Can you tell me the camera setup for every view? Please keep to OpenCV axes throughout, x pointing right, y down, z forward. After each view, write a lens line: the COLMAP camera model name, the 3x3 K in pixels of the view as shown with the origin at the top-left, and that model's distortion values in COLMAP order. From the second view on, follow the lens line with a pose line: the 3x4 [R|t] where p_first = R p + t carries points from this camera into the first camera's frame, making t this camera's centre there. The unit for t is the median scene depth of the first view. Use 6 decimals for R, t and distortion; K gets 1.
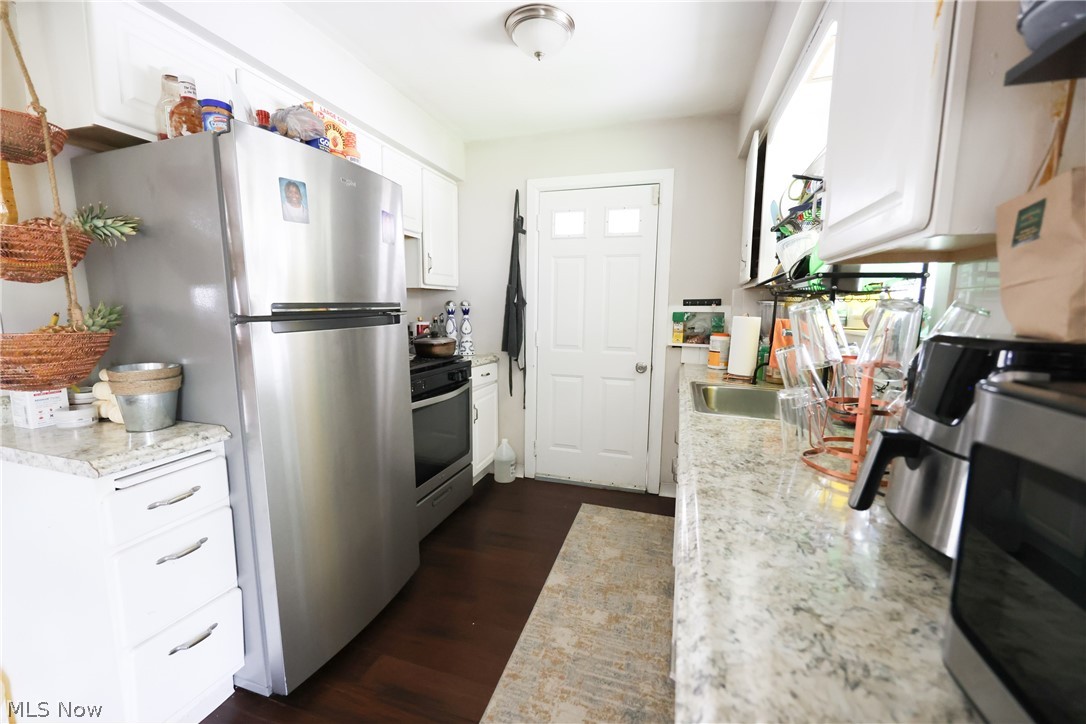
lens RADIAL K [[434.4, 0, 542.5], [0, 434.4, 360.3], [0, 0, 1]] dist [0.000986, -0.000496]
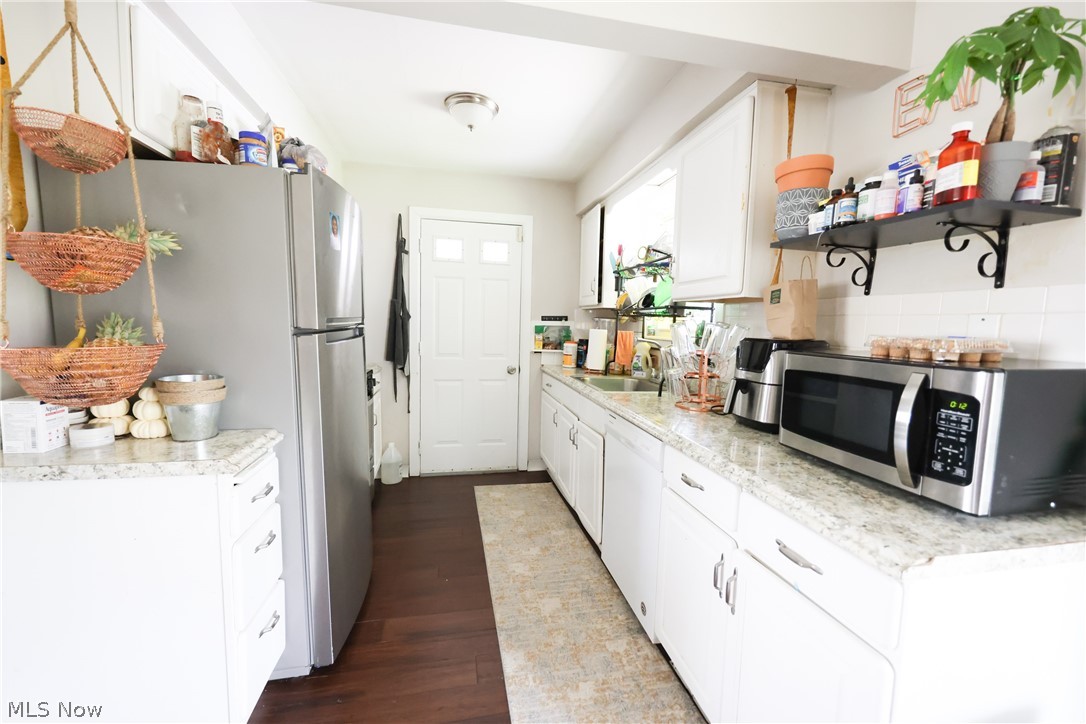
lens RADIAL K [[434.4, 0, 542.5], [0, 434.4, 360.3], [0, 0, 1]] dist [0.000986, -0.000496]
pose [[0.873763, -0.032818, 0.485244, -0.341663], [0.045203, 0.998882, -0.013839, 0.012536], [-0.484247, 0.034026, 0.874269, -0.150903]]
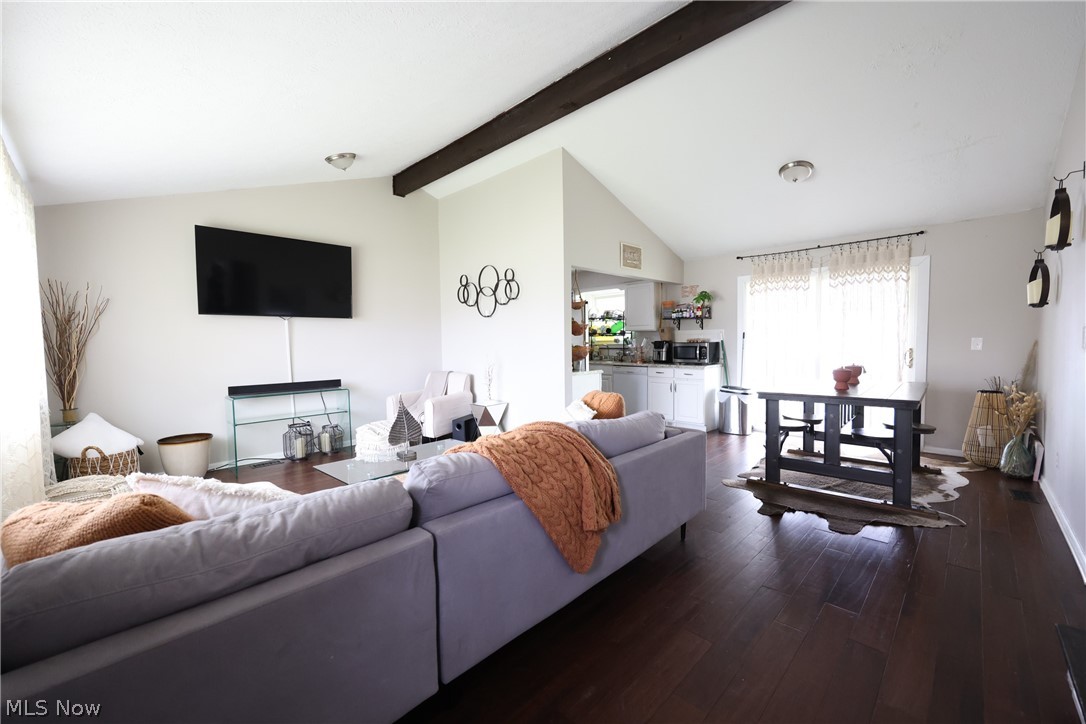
lens RADIAL K [[434.4, 0, 546.1], [0, 434.4, 363.3], [0, 0, 1]] dist [0.000986, -0.000496]
pose [[0.456732, -0.057561, 0.887740, -2.394838], [0.124482, 0.992222, 0.000291, 0.032945], [-0.880852, 0.110375, 0.460344, -0.334210]]
